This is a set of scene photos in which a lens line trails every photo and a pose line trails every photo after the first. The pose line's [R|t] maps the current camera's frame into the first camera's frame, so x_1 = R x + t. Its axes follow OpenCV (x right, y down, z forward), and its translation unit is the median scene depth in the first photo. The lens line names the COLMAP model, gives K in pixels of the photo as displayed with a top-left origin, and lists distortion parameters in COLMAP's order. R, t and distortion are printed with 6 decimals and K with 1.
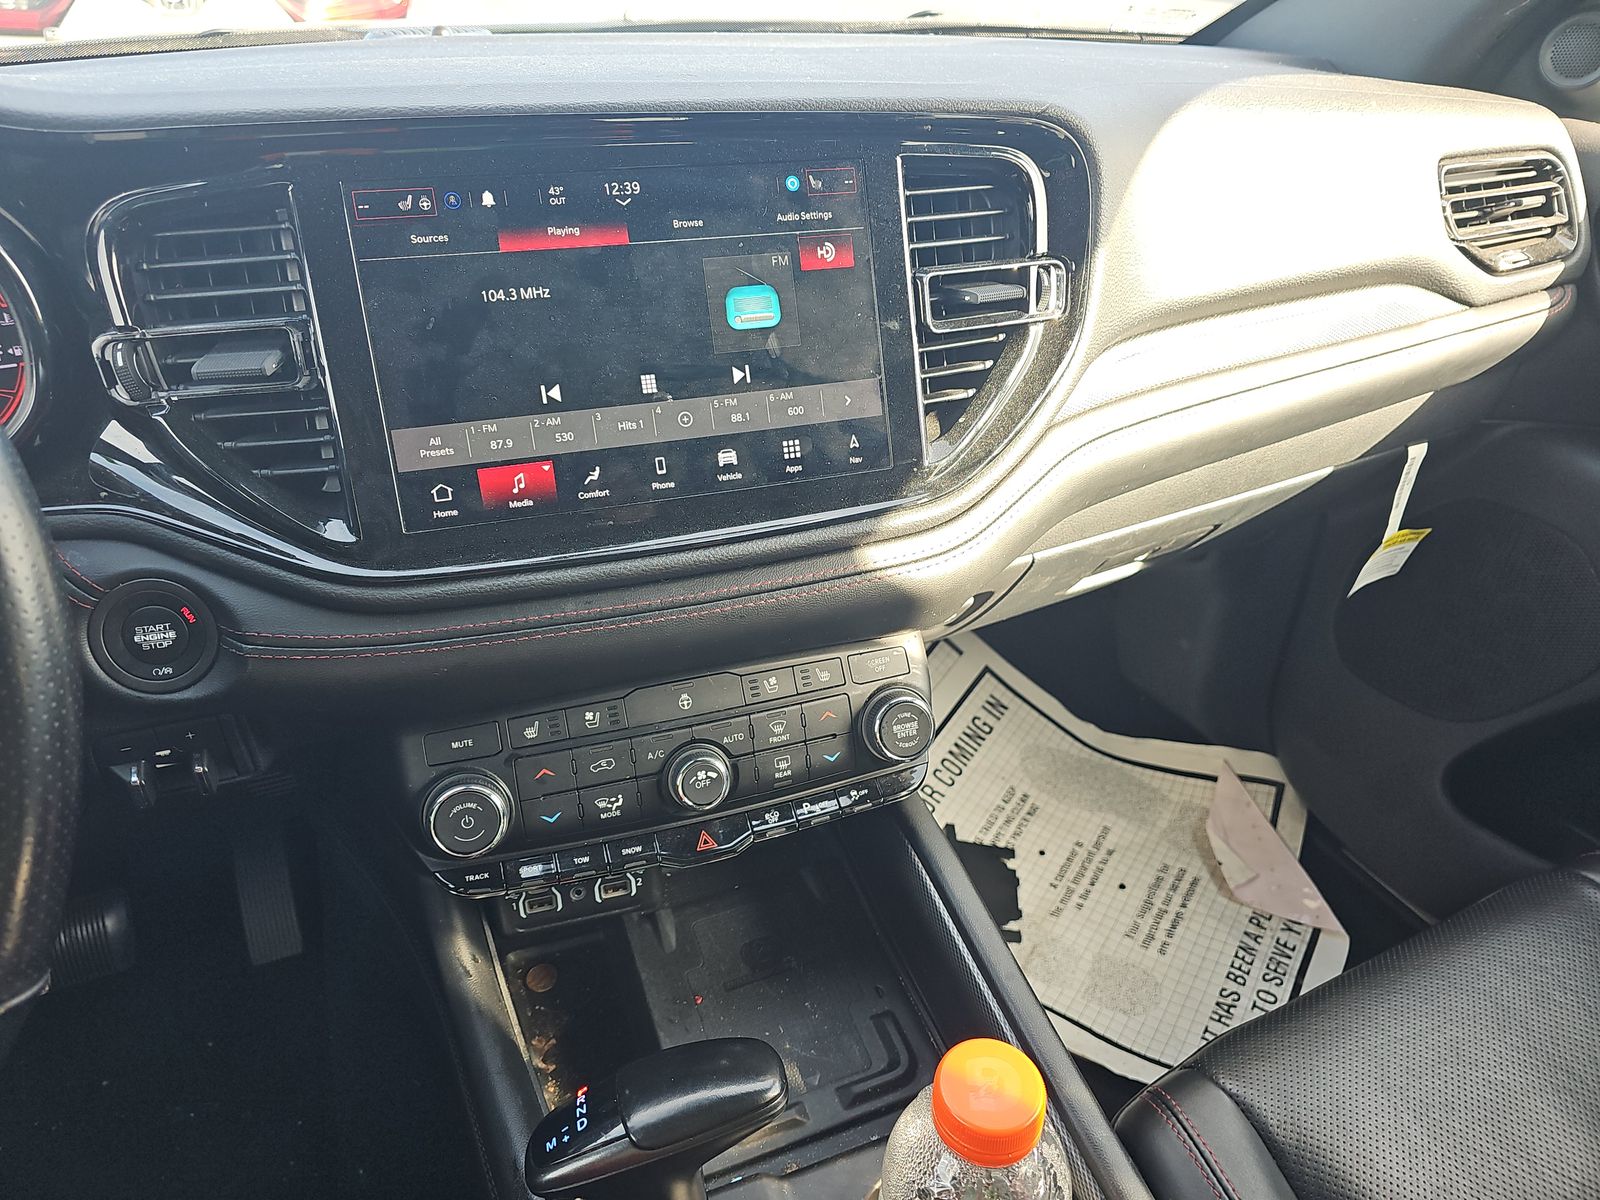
lens RADIAL K [[1072.9, 0, 803.9], [0, 1072.9, 600.8], [0, 0, 1]] dist [0.005000, -0.009431]
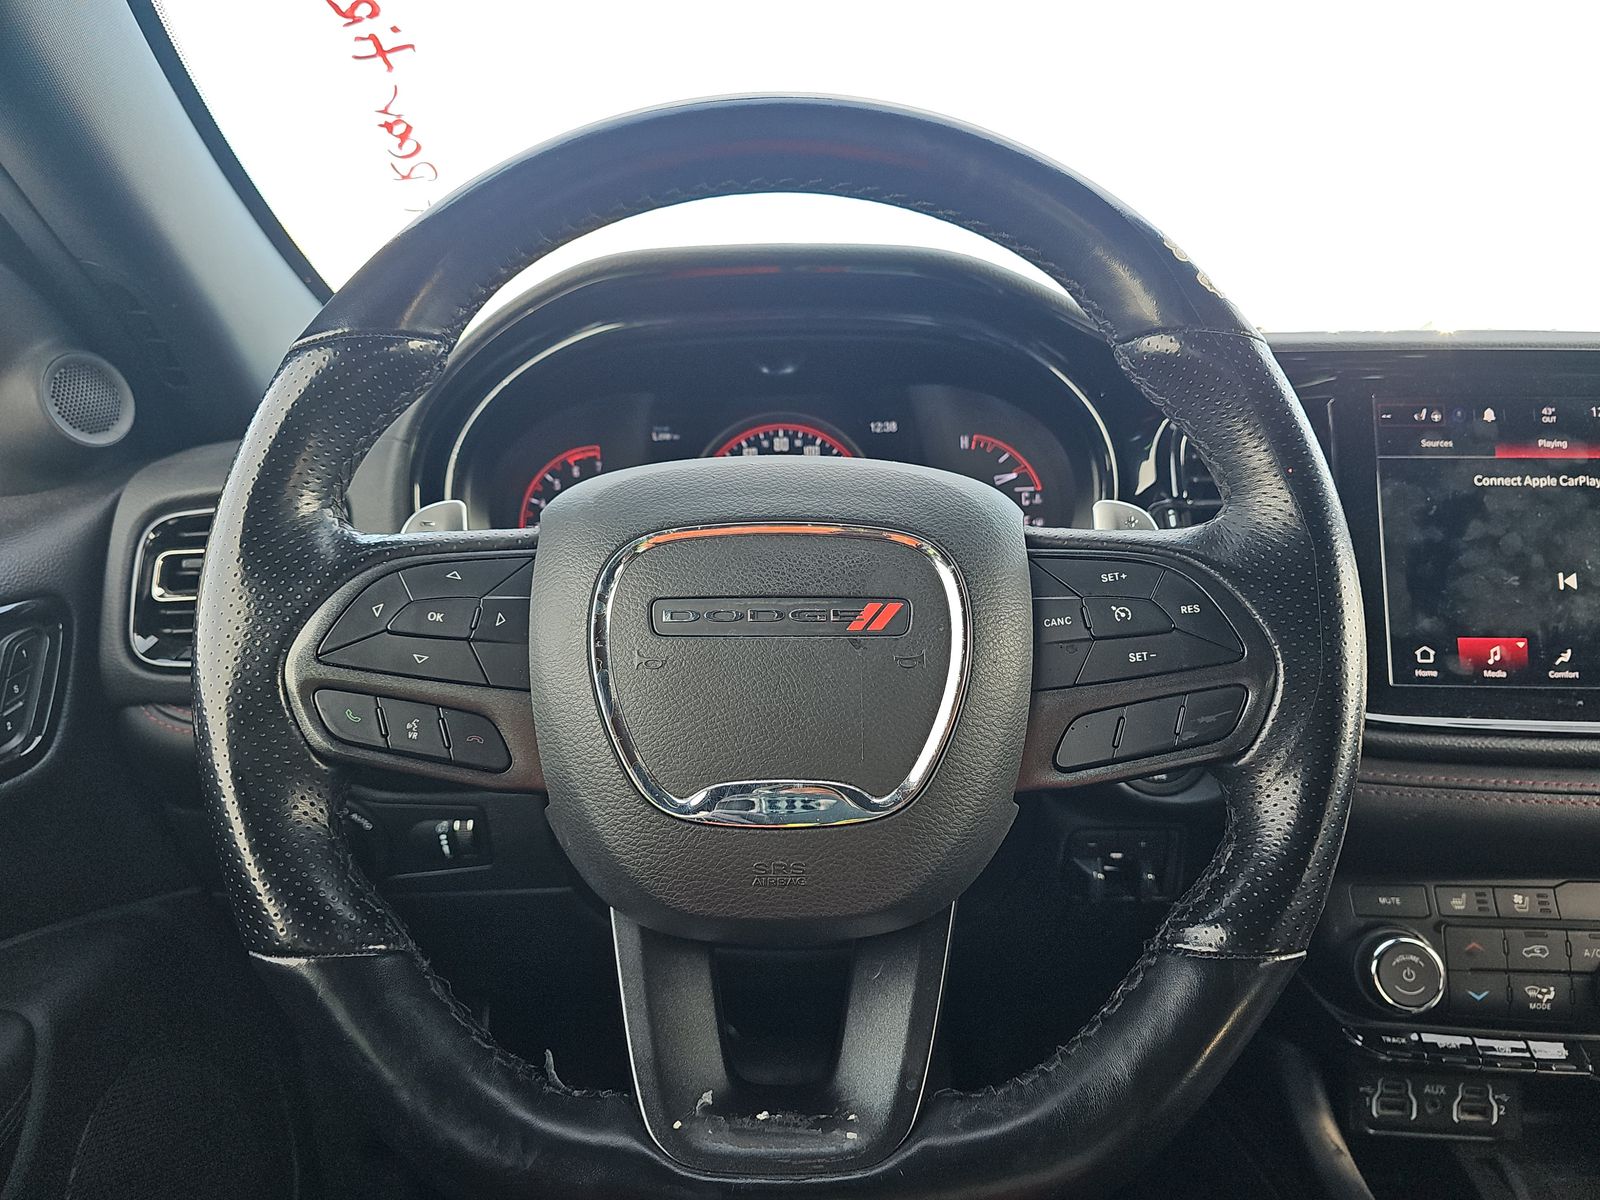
lens RADIAL K [[1072.9, 0, 800.3], [0, 1072.9, 603.8], [0, 0, 1]] dist [0.005000, -0.009431]
pose [[0.926358, 0.072852, -0.369532, -0.518144], [-0.180534, 0.946950, -0.265881, 0.257810], [0.330559, 0.313014, 0.890367, -0.221061]]
